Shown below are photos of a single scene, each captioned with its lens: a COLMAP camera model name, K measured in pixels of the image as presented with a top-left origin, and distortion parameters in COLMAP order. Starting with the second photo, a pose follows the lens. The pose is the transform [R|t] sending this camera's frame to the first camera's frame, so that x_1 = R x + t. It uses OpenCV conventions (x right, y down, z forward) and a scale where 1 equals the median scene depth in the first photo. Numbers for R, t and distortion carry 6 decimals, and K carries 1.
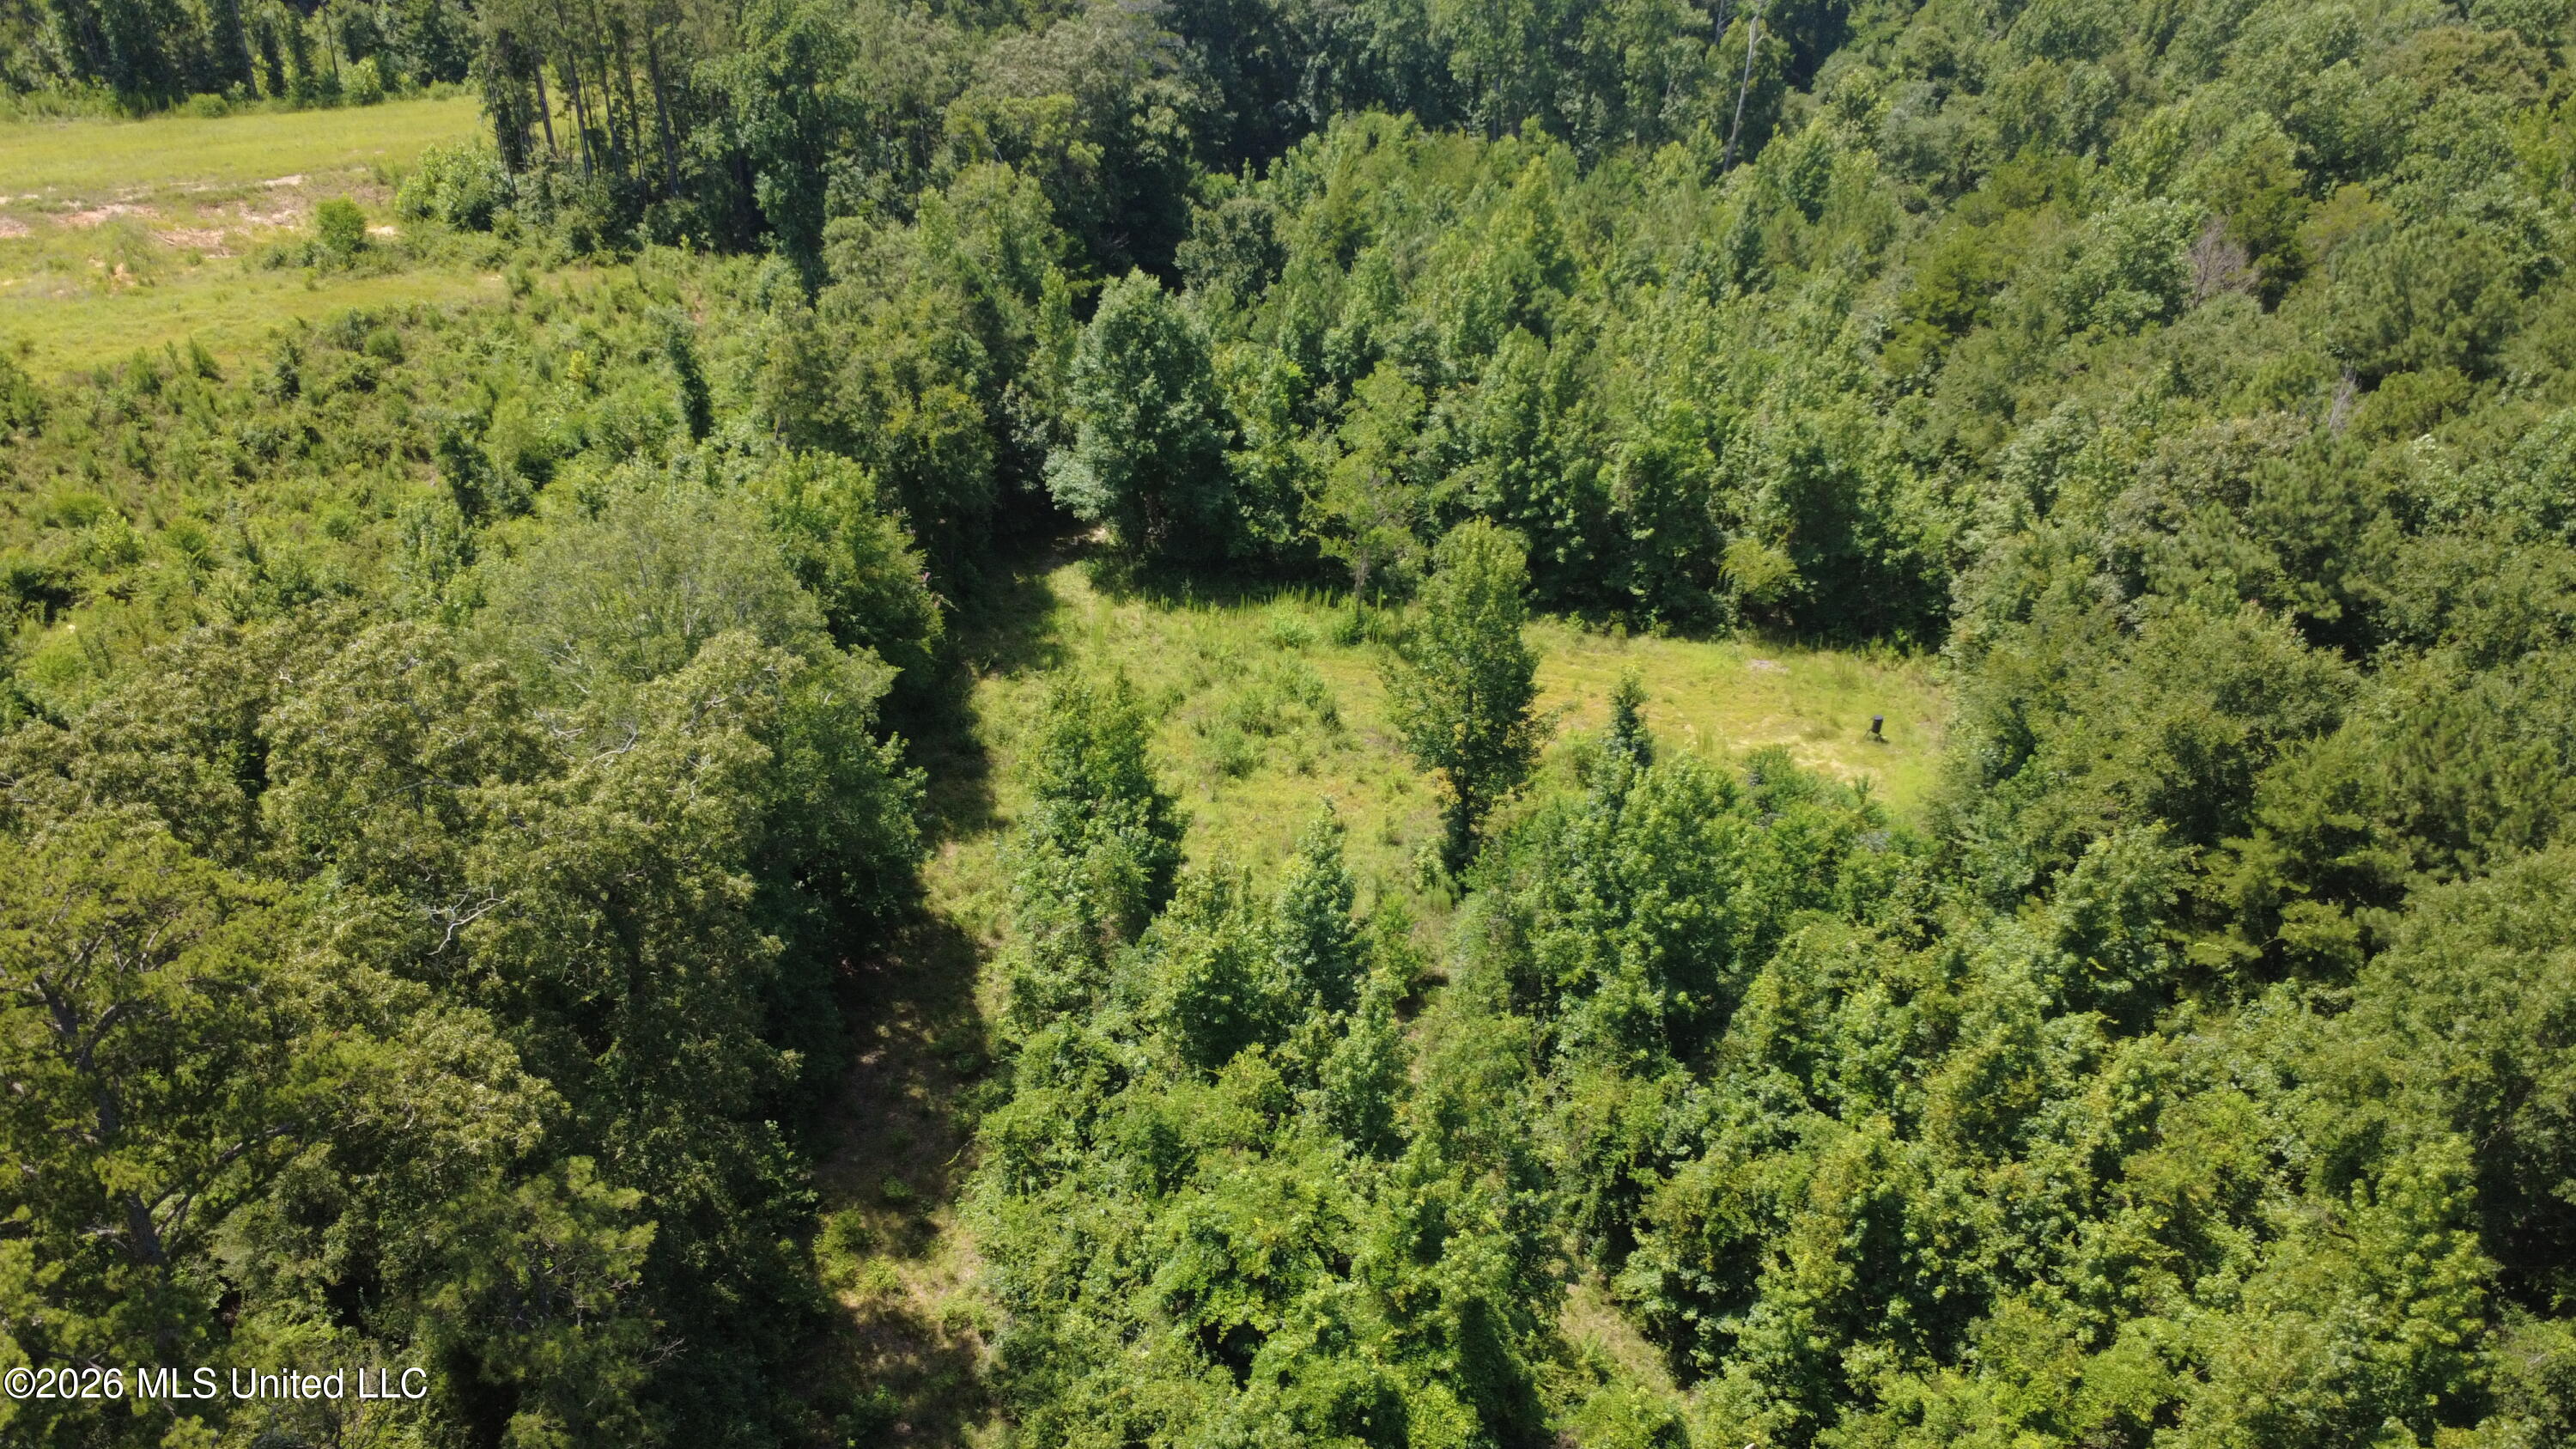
lens RADIAL K [[1871.6, 0, 1288.6], [0, 1871.6, 732.3], [0, 0, 1]] dist [-0.009084, 0.007839]
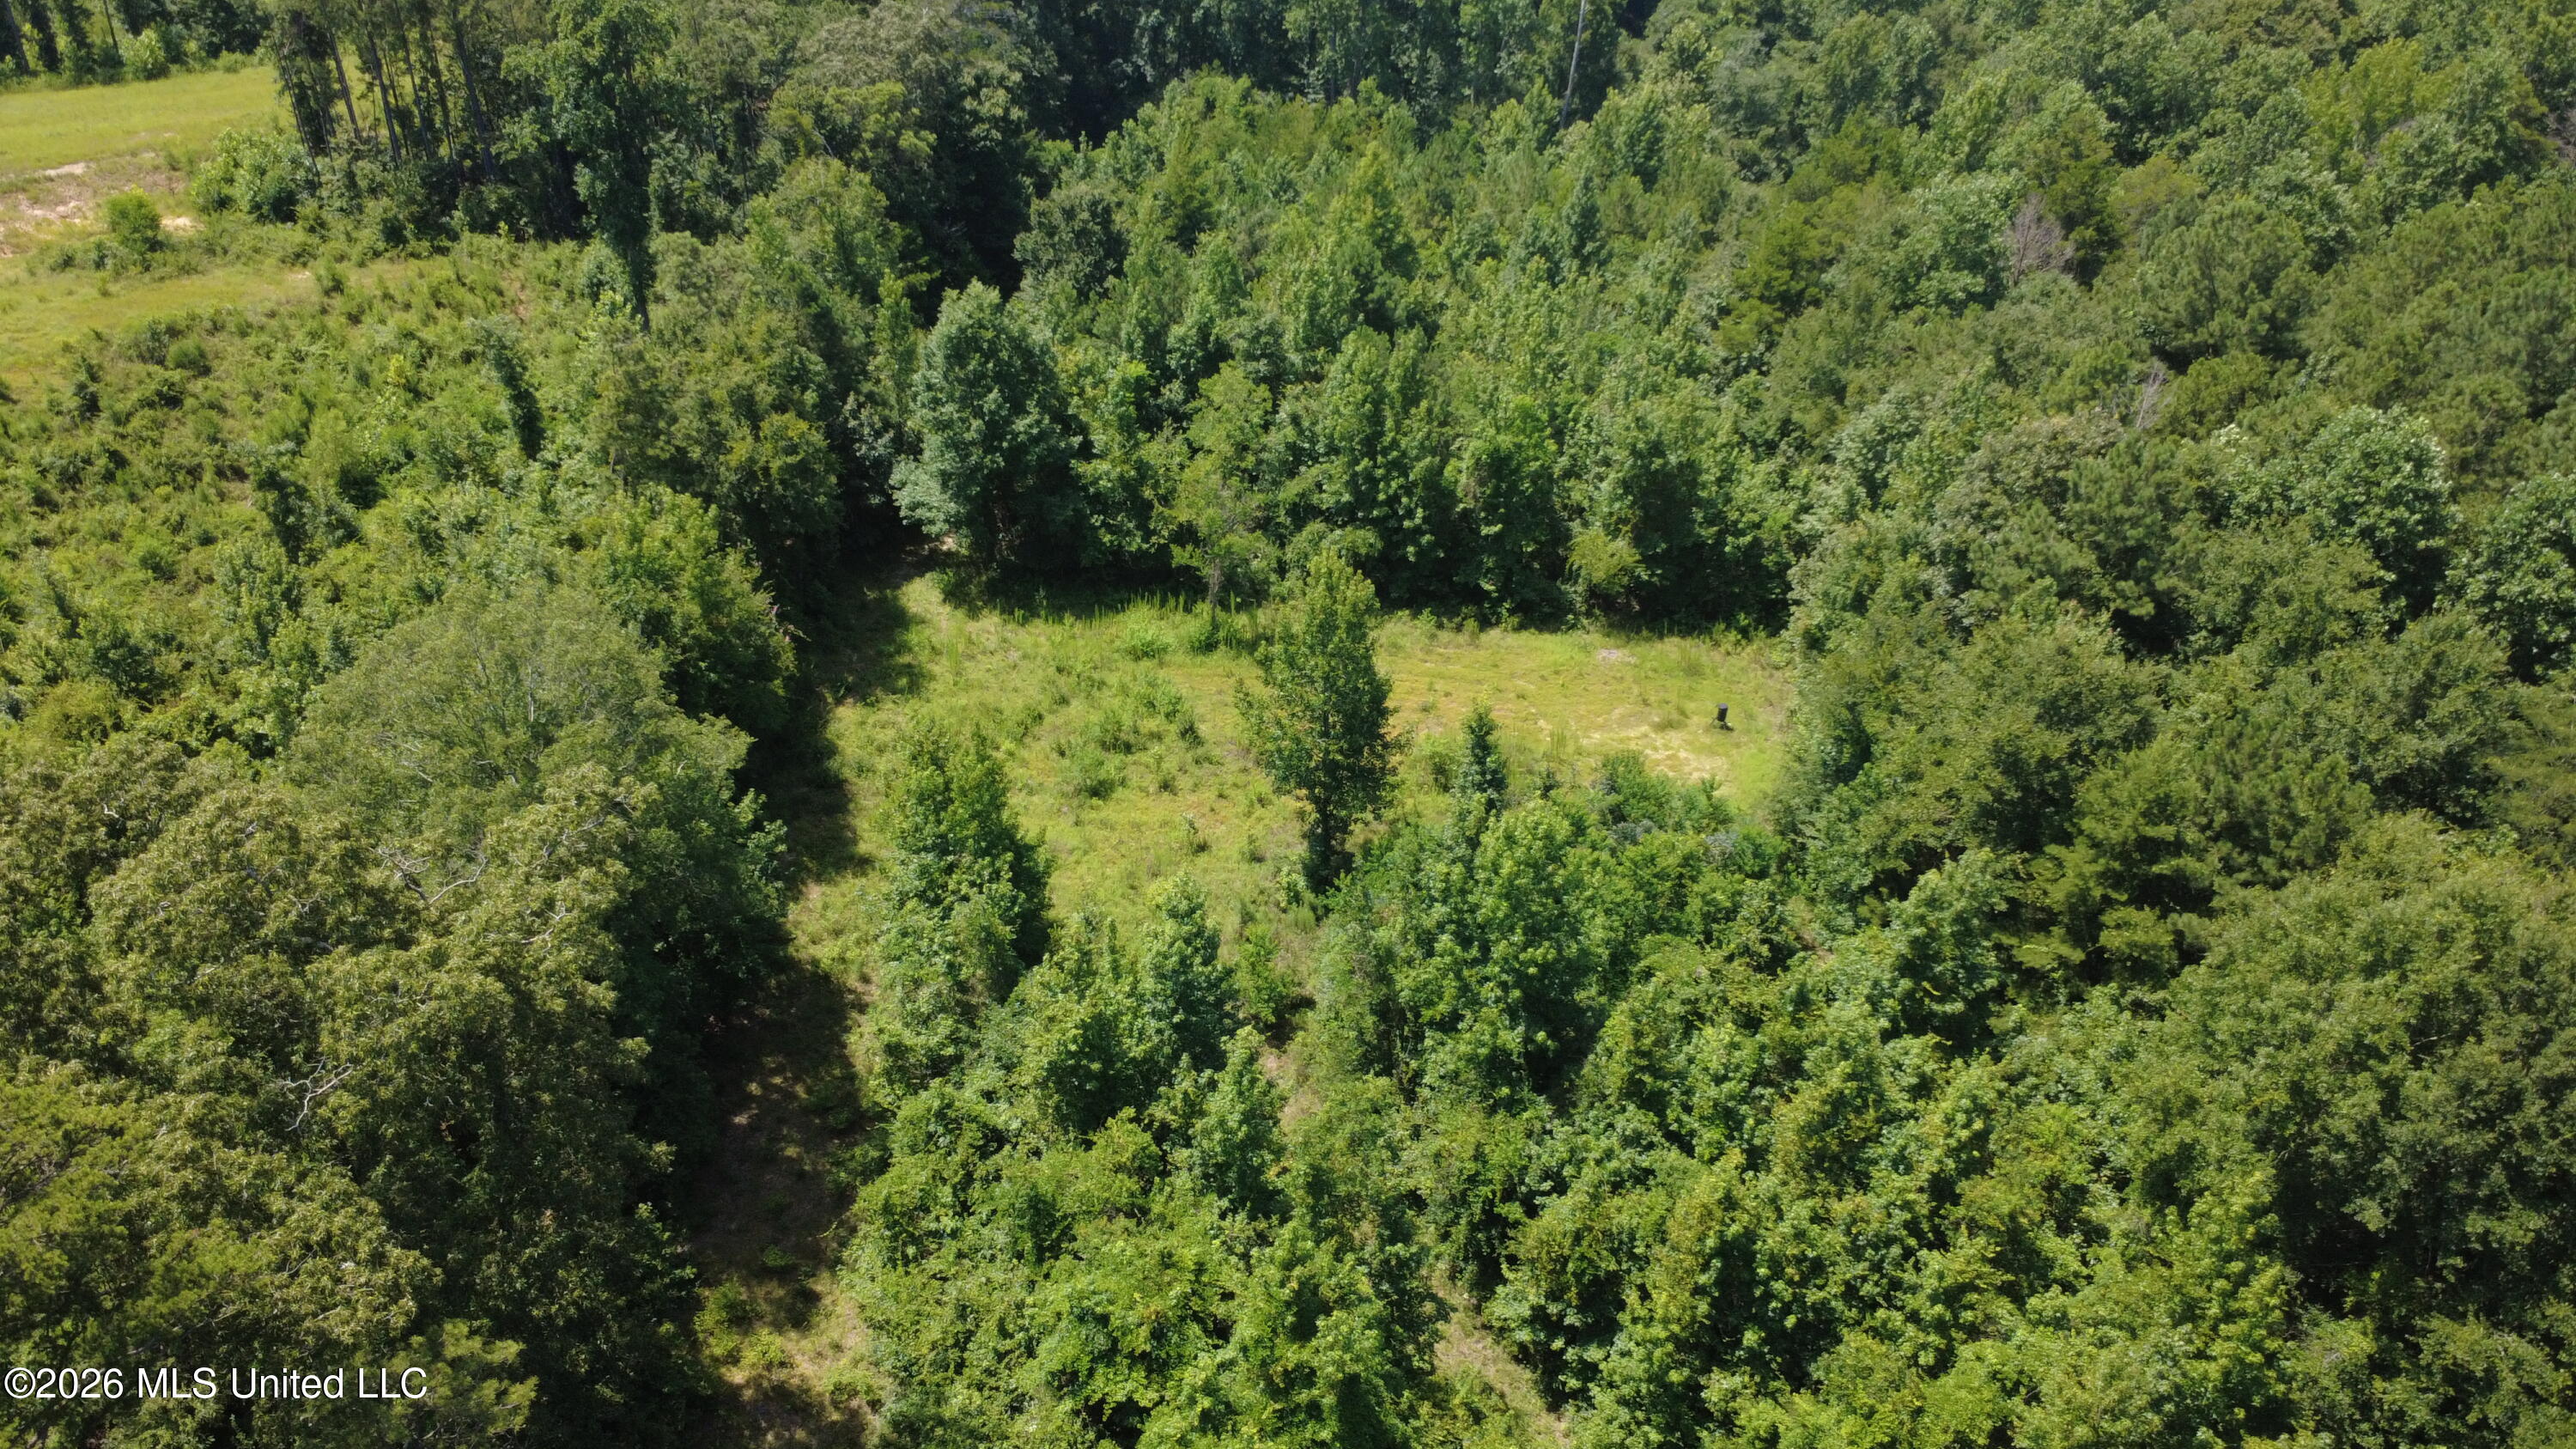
lens RADIAL K [[1869.4, 0, 1286.7], [0, 1869.4, 735.5], [0, 0, 1]] dist [-0.007889, 0.006117]
pose [[0.996610, -0.040988, 0.071332, 0.002992], [0.037843, 0.998275, 0.044893, -0.055184], [-0.073049, -0.042041, 0.996442, -0.006874]]
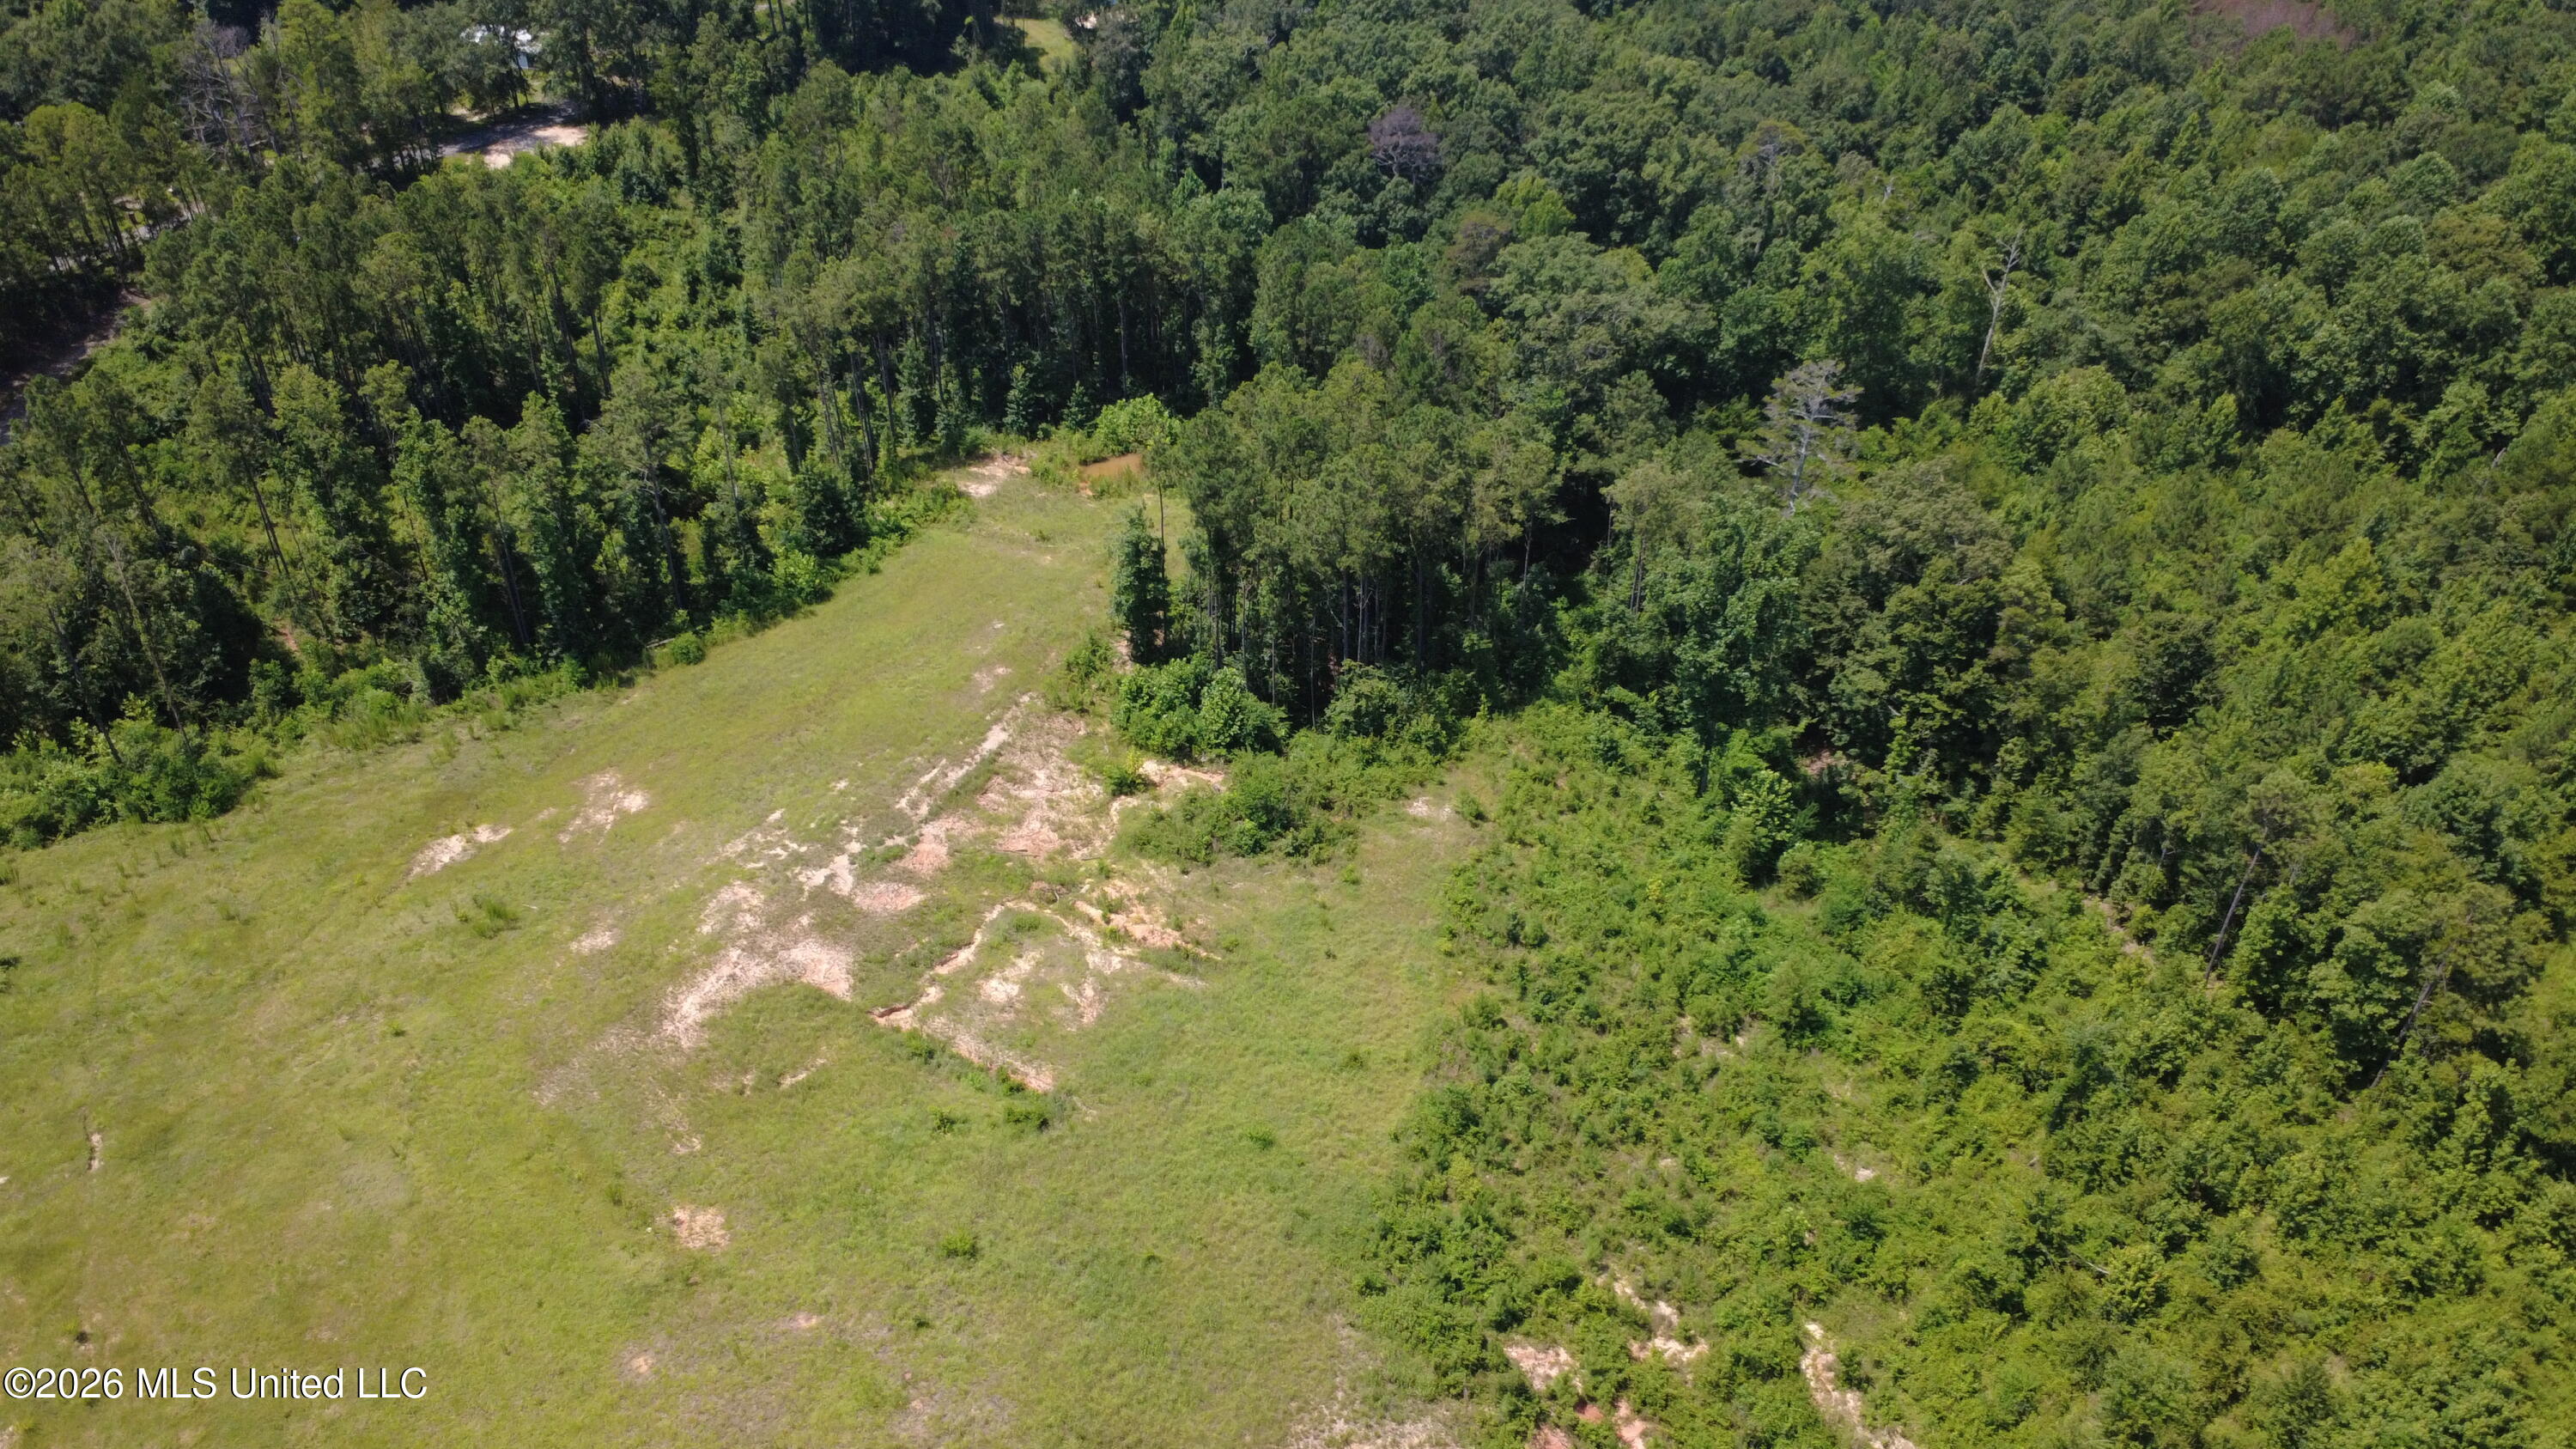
lens RADIAL K [[1869.4, 0, 1286.7], [0, 1869.4, 735.5], [0, 0, 1]] dist [-0.007889, 0.006117]
pose [[0.884158, -0.261085, 0.387427, -1.586389], [0.246605, 0.965147, 0.087623, -0.705731], [-0.396801, 0.018069, 0.917727, 0.152728]]
